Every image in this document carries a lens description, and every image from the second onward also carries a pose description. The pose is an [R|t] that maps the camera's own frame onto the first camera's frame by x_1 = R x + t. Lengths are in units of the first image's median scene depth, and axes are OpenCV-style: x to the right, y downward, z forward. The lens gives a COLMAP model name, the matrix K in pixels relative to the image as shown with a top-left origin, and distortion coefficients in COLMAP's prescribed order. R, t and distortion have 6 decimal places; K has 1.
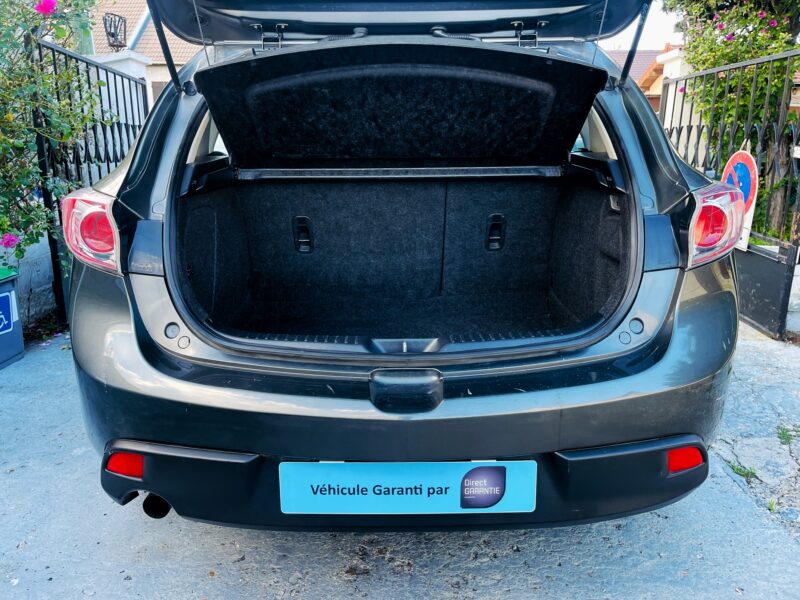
lens RADIAL K [[606.0, 0, 396.8], [0, 606.0, 298.4], [0, 0, 1]] dist [0.031848, -0.033892]
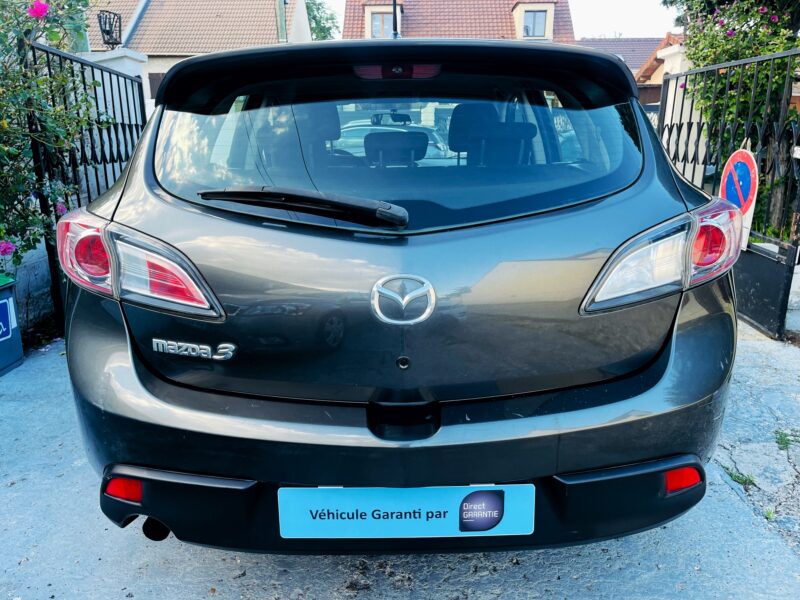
lens RADIAL K [[606.0, 0, 401.0], [0, 606.0, 296.6], [0, 0, 1]] dist [0.031848, -0.033892]
pose [[0.999967, -0.007077, 0.004076, 0.005420], [0.006992, 0.999766, 0.020465, -0.048788], [-0.004220, -0.020436, 0.999782, 0.002977]]
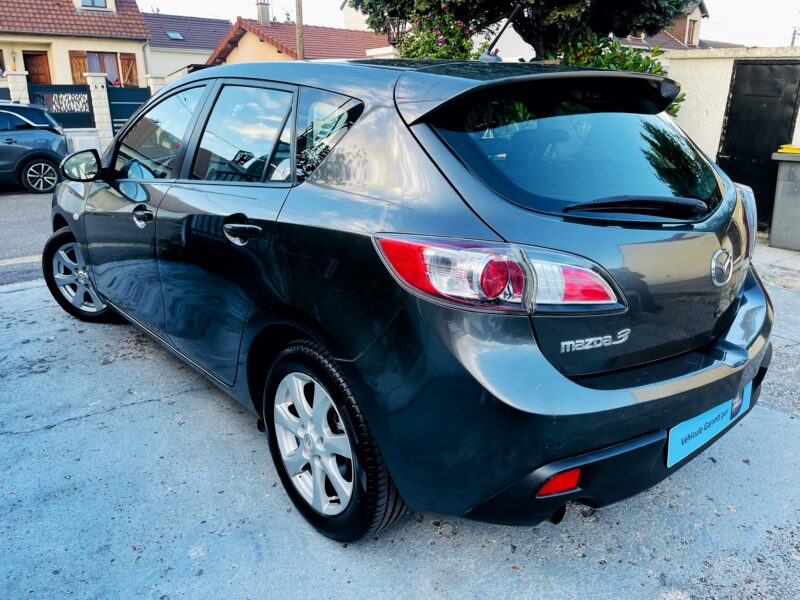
lens RADIAL K [[606.0, 0, 394.8], [0, 606.0, 302.5], [0, 0, 1]] dist [0.031848, -0.033892]
pose [[0.776119, -0.201303, 0.597592, -1.019066], [0.162943, 0.979513, 0.118335, -0.179334], [-0.609171, 0.005532, 0.793020, 0.253162]]
